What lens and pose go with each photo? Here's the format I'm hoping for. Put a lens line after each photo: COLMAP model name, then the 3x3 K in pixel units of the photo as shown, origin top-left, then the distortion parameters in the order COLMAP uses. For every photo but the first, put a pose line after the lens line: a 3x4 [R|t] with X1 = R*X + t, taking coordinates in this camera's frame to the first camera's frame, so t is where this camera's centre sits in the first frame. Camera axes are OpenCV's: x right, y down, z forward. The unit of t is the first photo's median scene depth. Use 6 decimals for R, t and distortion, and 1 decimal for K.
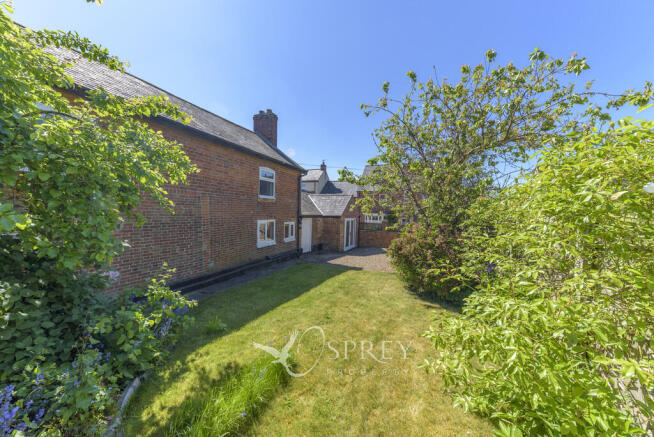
lens RADIAL K [[225.1, 0, 326.9], [0, 225.1, 219.8], [0, 0, 1]] dist [0.000213, 0.000038]
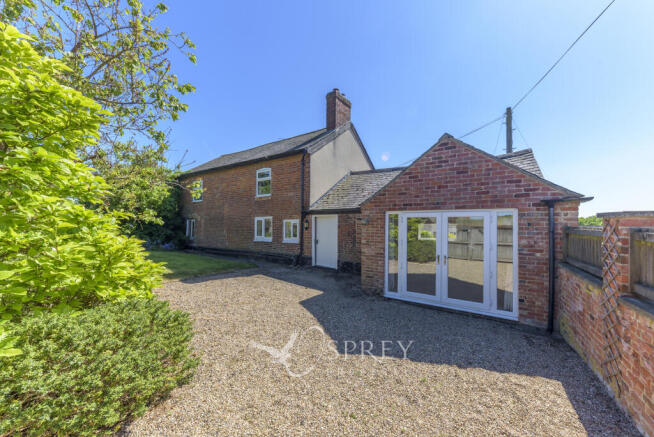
lens RADIAL K [[225.1, 0, 326.9], [0, 225.1, 215.5], [0, 0, 1]] dist [0.000213, 0.000038]
pose [[-0.150364, -0.005438, -0.988616, 0.674426], [-0.003680, 0.999981, -0.004941, -0.002104], [0.988624, 0.002896, -0.150381, 1.334329]]
